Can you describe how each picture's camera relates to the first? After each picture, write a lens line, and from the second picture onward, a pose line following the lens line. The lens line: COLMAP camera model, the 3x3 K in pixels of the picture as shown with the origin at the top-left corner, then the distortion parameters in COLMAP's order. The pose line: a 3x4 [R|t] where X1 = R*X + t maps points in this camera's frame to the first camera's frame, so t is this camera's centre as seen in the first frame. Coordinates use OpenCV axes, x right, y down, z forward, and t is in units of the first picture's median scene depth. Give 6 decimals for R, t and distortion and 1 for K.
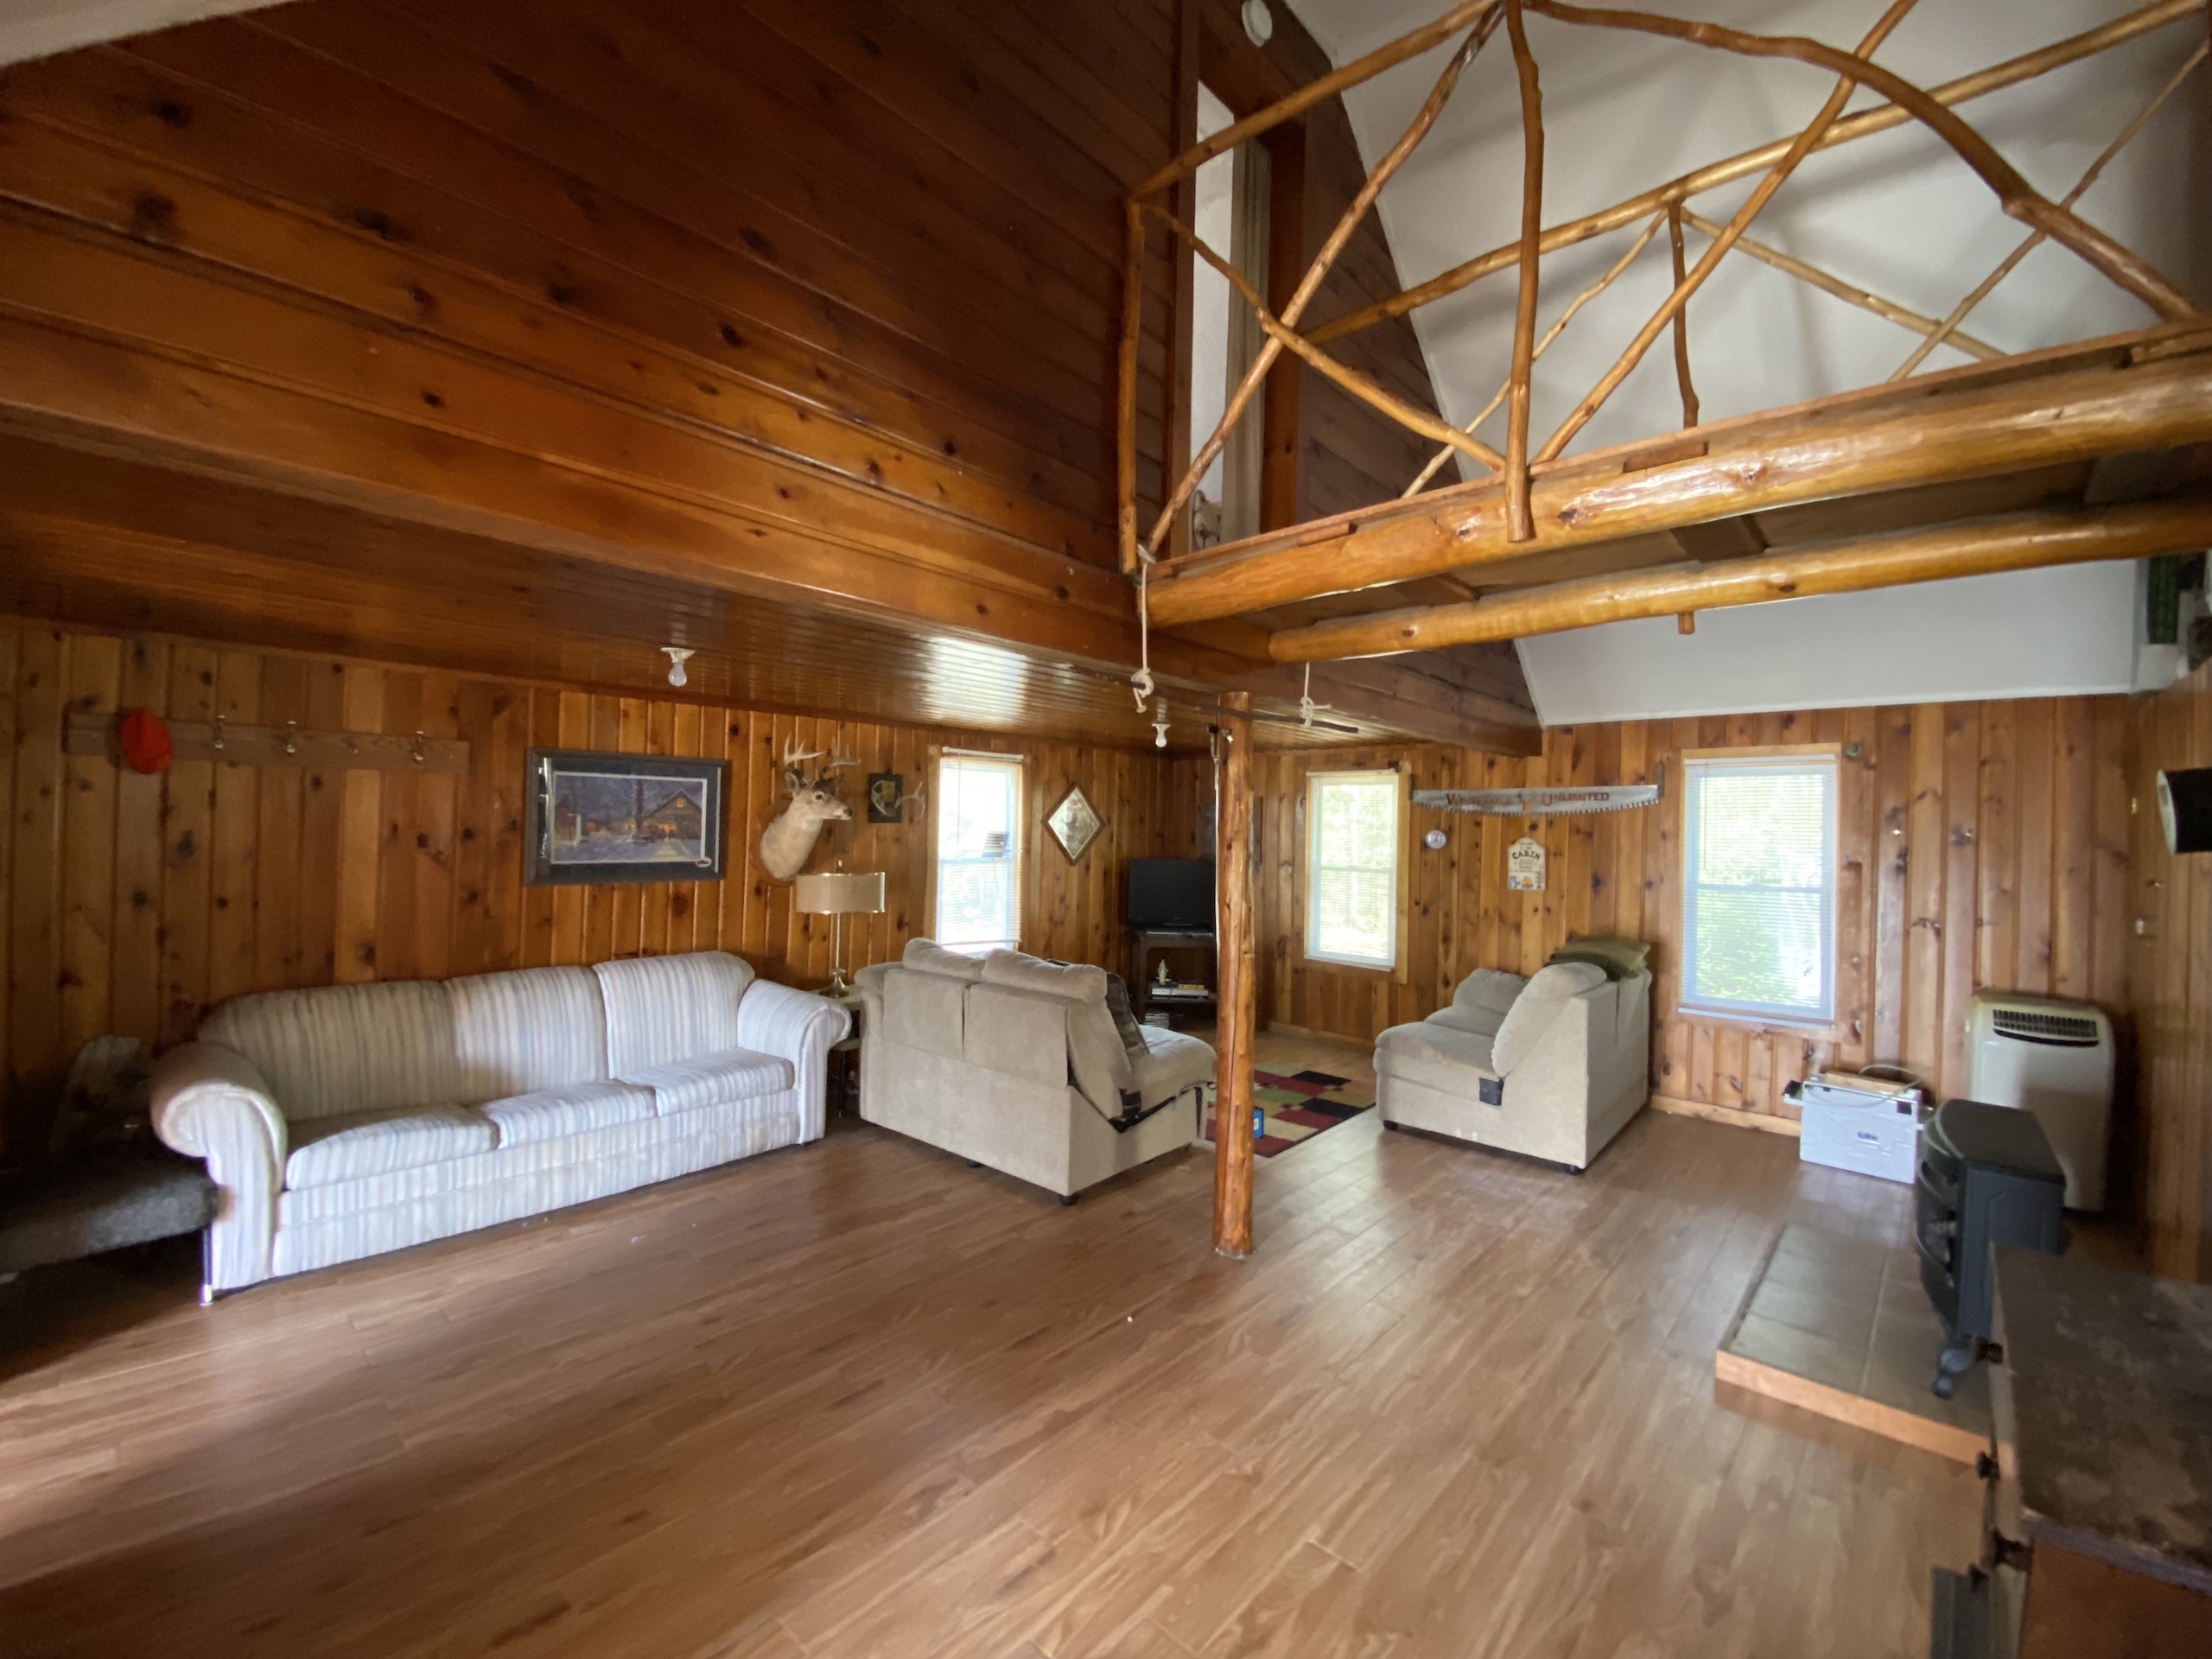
lens RADIAL K [[908.6, 0, 1104.1], [0, 908.6, 825.4], [0, 0, 1]] dist [0.053049, -0.039384]
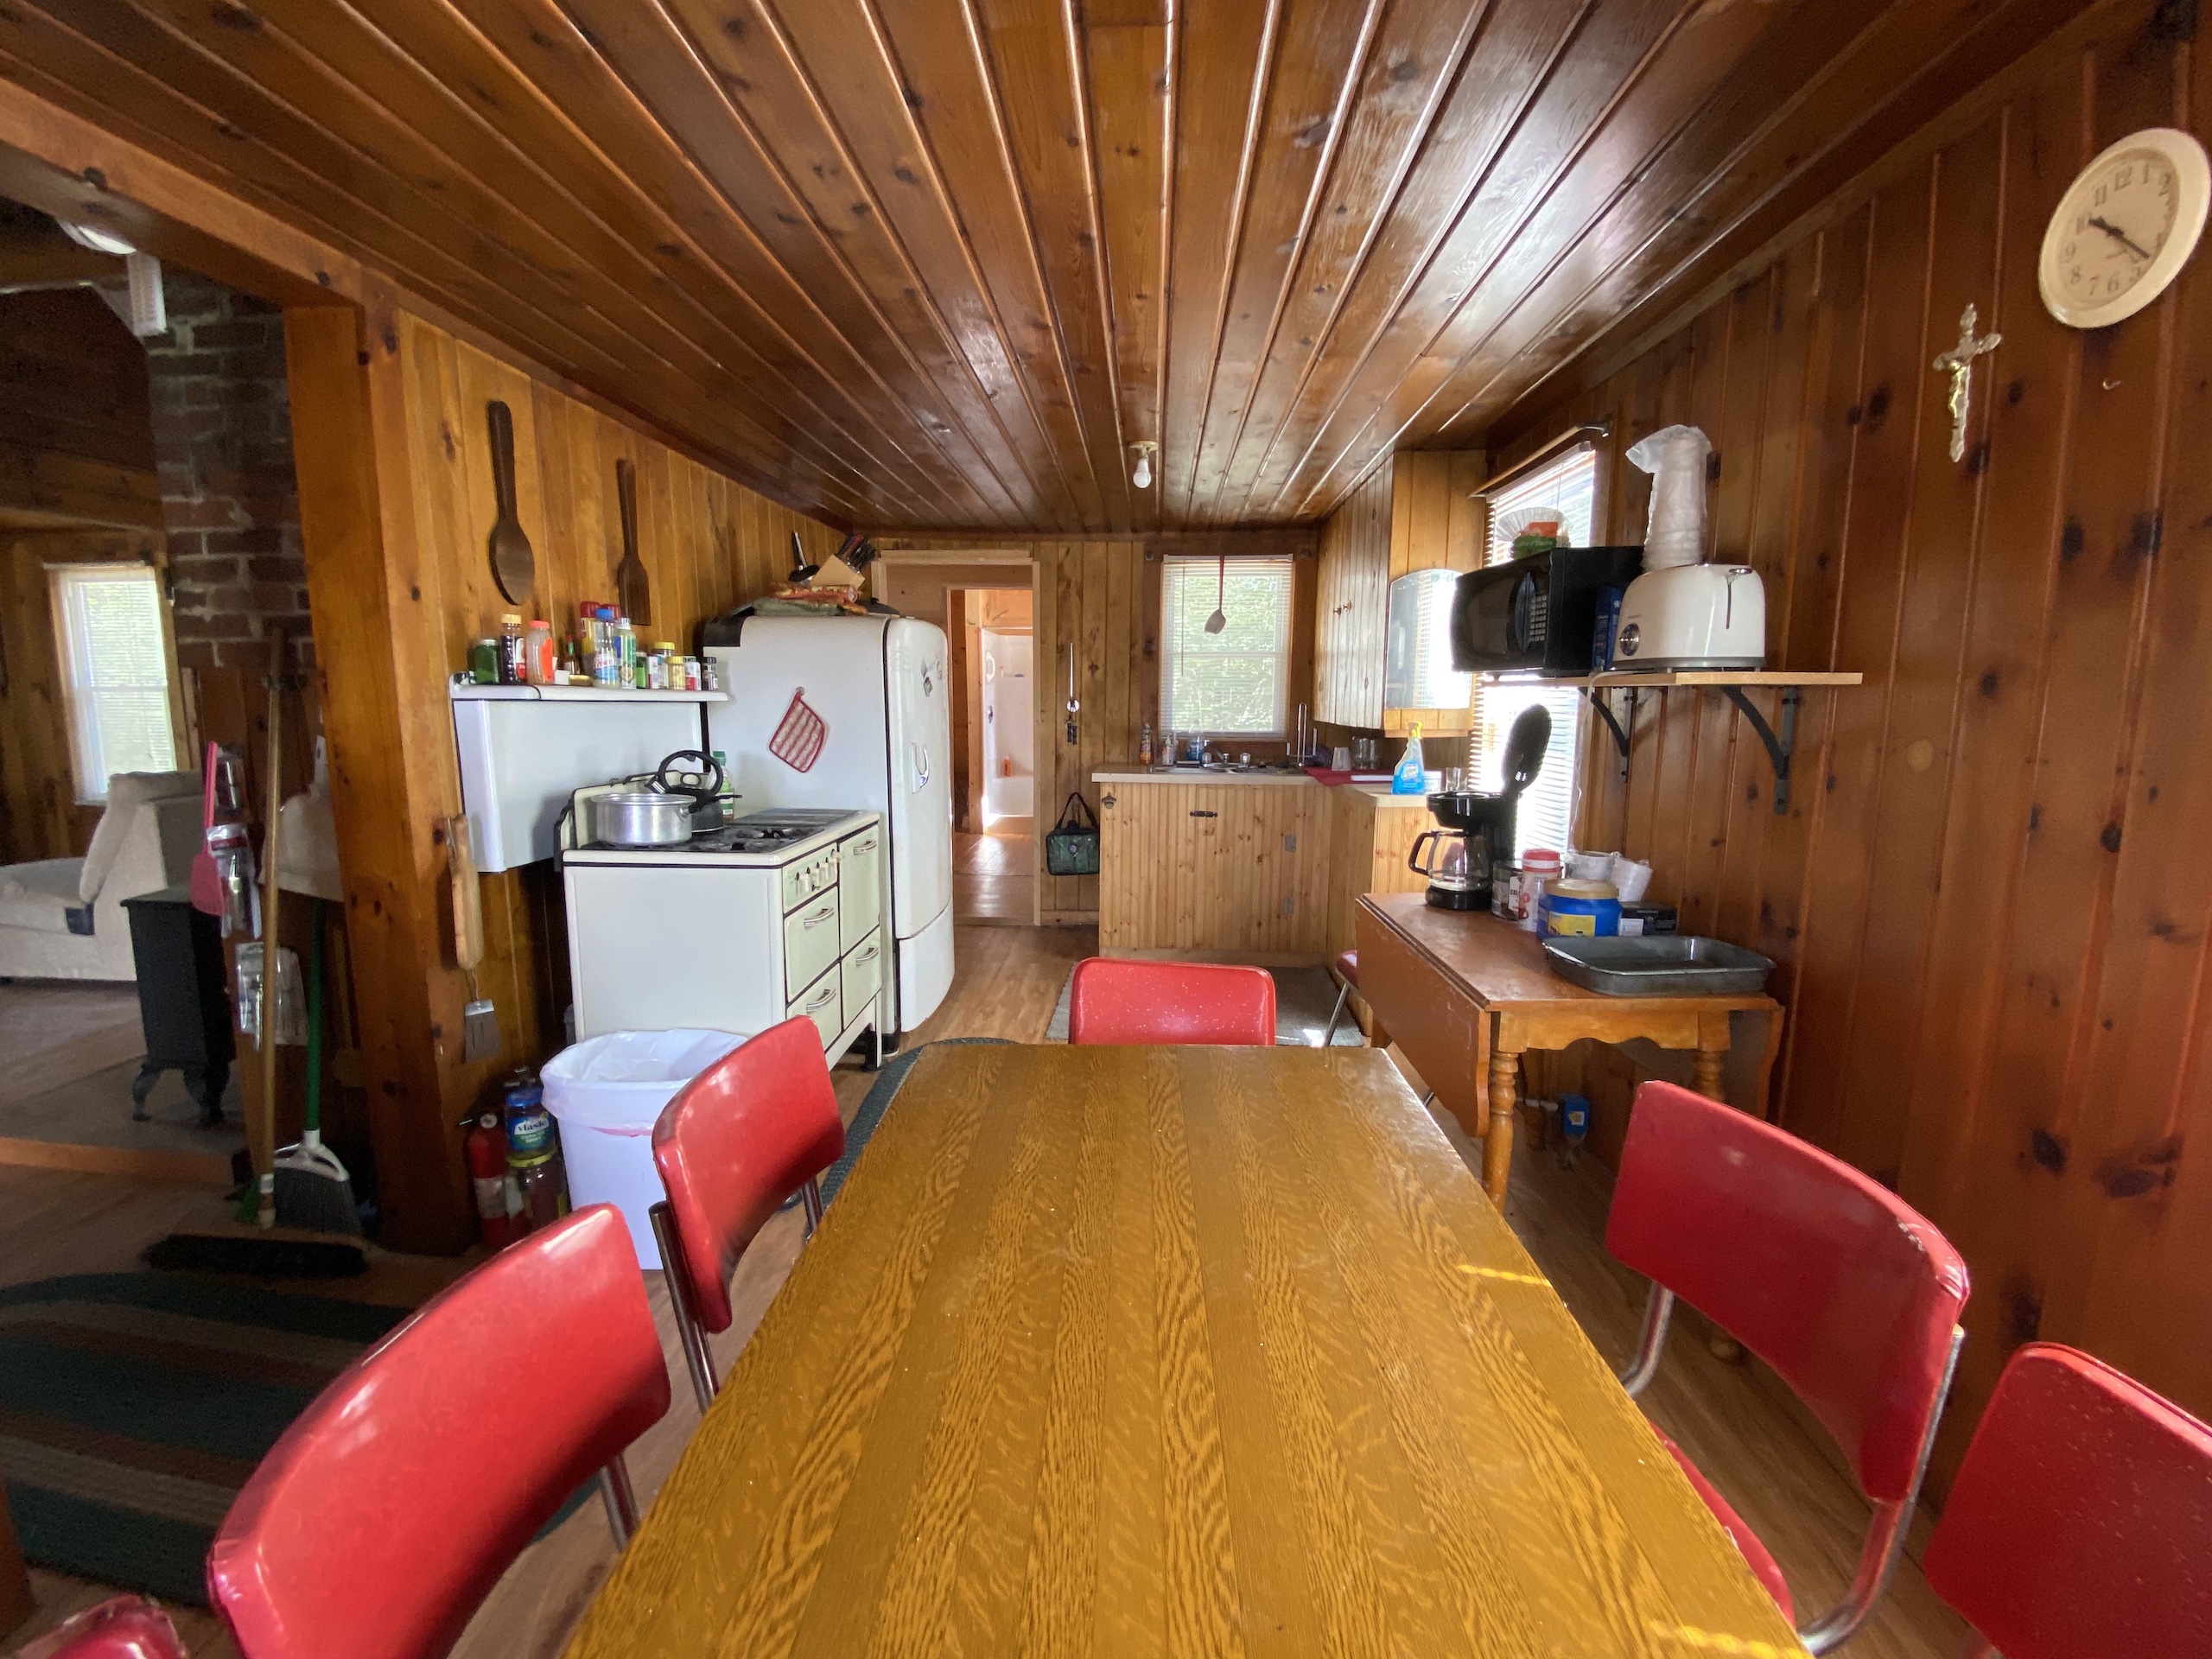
lens RADIAL K [[908.6, 0, 1104.1], [0, 908.6, 825.4], [0, 0, 1]] dist [0.053049, -0.039384]
pose [[0.772971, -0.103839, 0.625886, 0.610202], [0.004210, 0.987333, 0.158606, 0.061173], [-0.634428, -0.119963, 0.763617, -0.265423]]
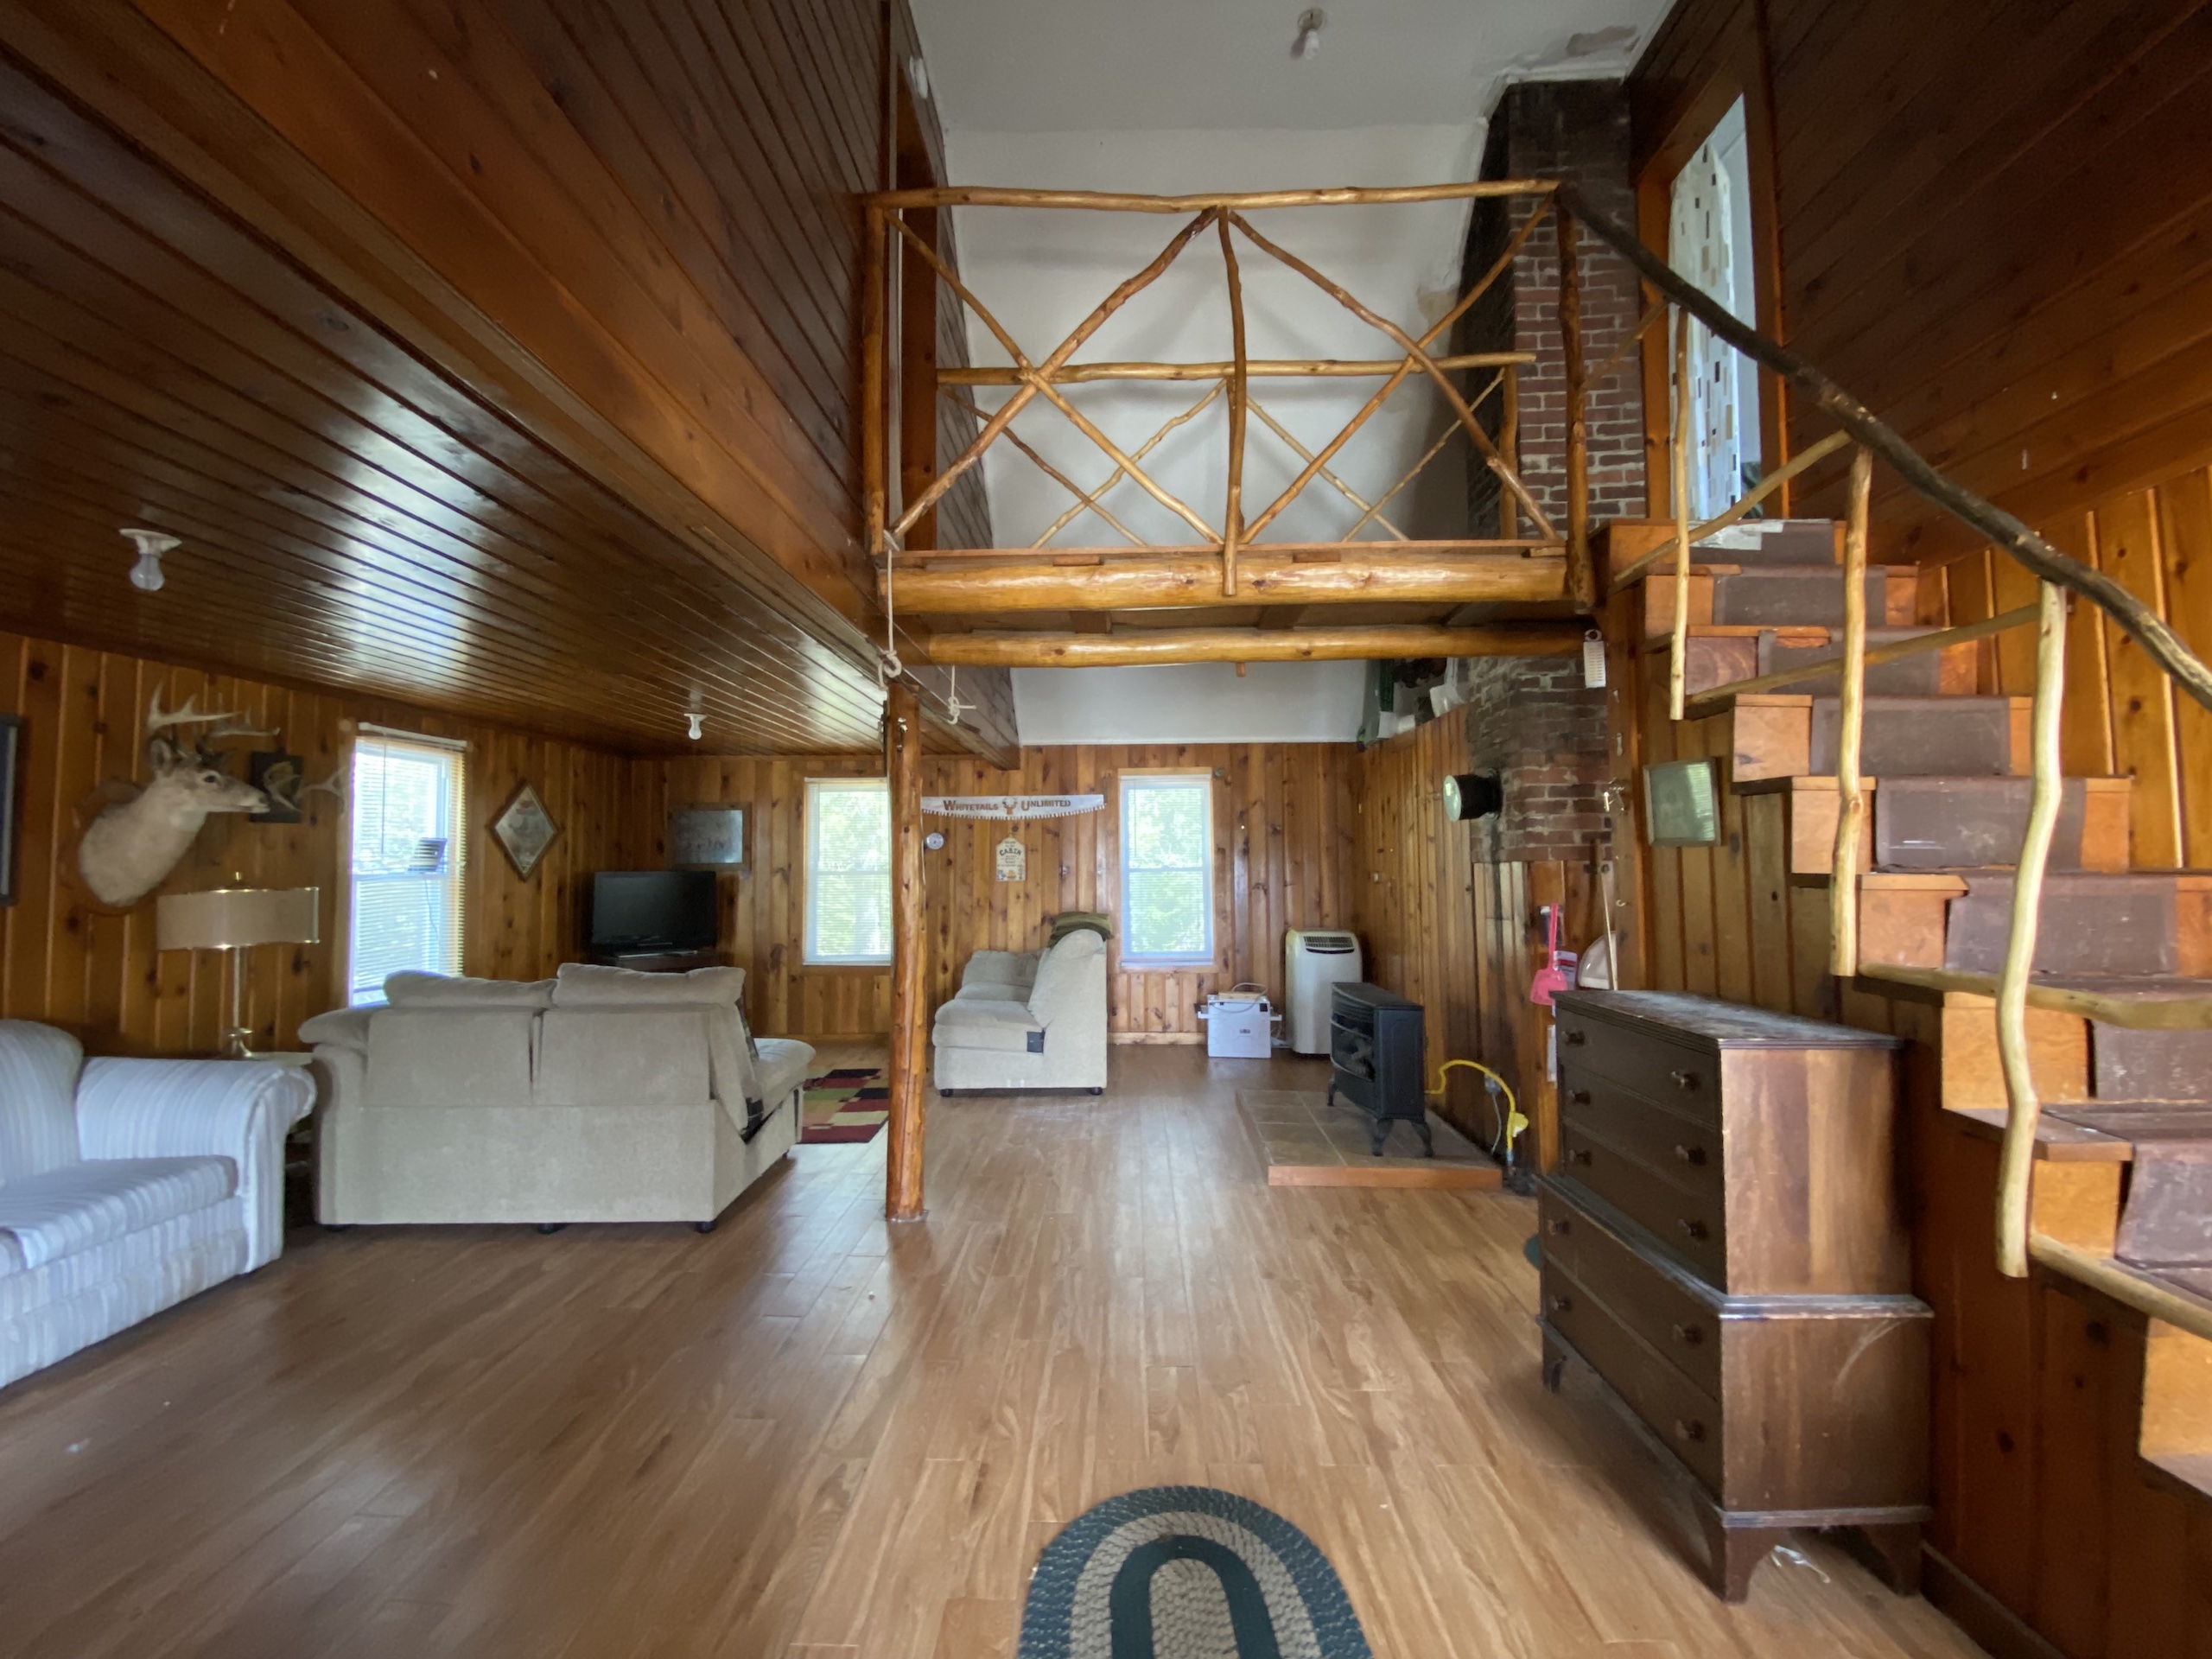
lens RADIAL K [[908.6, 0, 1104.1], [0, 908.6, 825.4], [0, 0, 1]] dist [0.053049, -0.039384]
pose [[0.748945, 0.002492, 0.662627, -0.285926], [0.018190, 0.999539, -0.024319, 0.035256], [-0.662382, 0.030266, 0.748555, 0.040615]]
